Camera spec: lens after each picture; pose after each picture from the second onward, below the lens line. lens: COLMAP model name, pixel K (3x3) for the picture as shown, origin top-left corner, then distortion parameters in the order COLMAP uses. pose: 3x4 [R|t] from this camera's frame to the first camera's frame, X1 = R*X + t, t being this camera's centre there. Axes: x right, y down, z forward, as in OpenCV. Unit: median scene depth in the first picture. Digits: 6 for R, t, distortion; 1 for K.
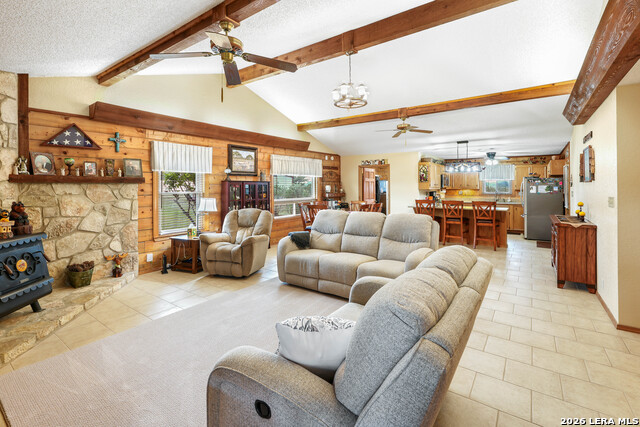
lens RADIAL K [[295.0, 0, 322.5], [0, 295.0, 185.6], [0, 0, 1]] dist [-0.004318, 0.003728]
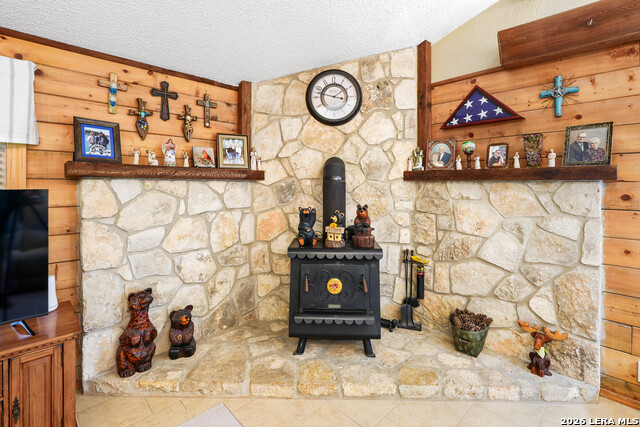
lens RADIAL K [[303.0, 0, 323.3], [0, 303.0, 184.8], [0, 0, 1]] dist [-0.005863, 0.001077]
pose [[-0.170278, 0.002725, -0.985392, -0.093133], [-0.004742, 0.999982, 0.003585, -0.000833], [0.985385, 0.005284, -0.170263, 0.473751]]
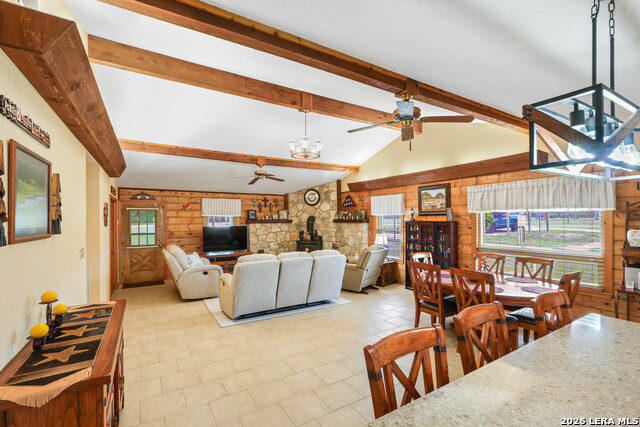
lens RADIAL K [[295.0, 0, 320.8], [0, 295.0, 217.6], [0, 0, 1]] dist [-0.004318, 0.003728]
pose [[-0.396744, 0.001382, -0.917928, 0.753837], [0.008360, 0.999963, -0.002107, -0.025753], [0.917891, -0.008510, -0.396740, 1.013082]]
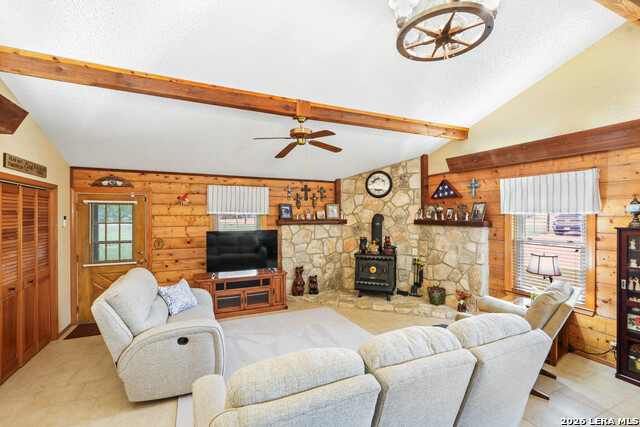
lens RADIAL K [[303.0, 0, 321.1], [0, 303.0, 214.6], [0, 0, 1]] dist [-0.005863, 0.001077]
pose [[-0.500827, 0.002748, -0.865543, 0.353459], [0.003868, 0.999992, 0.000938, -0.036059], [0.865539, -0.002878, -0.500833, 0.721687]]
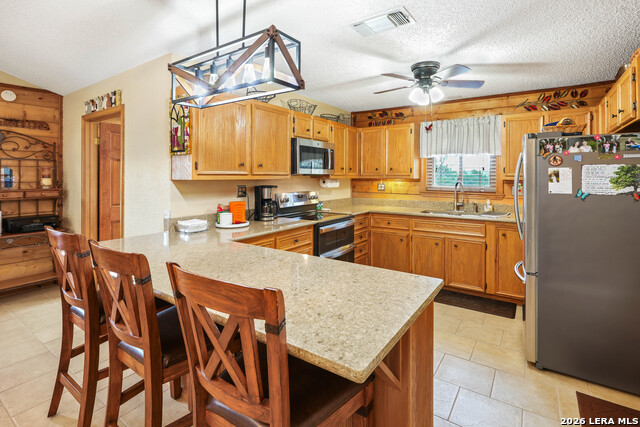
lens RADIAL K [[303.0, 0, 322.4], [0, 303.0, 175.2], [0, 0, 1]] dist [-0.005863, 0.001077]
pose [[0.999991, -0.001210, 0.003954, 0.594703], [0.001198, 0.999995, 0.003053, 0.009103], [-0.003958, -0.003049, 0.999988, 0.867047]]
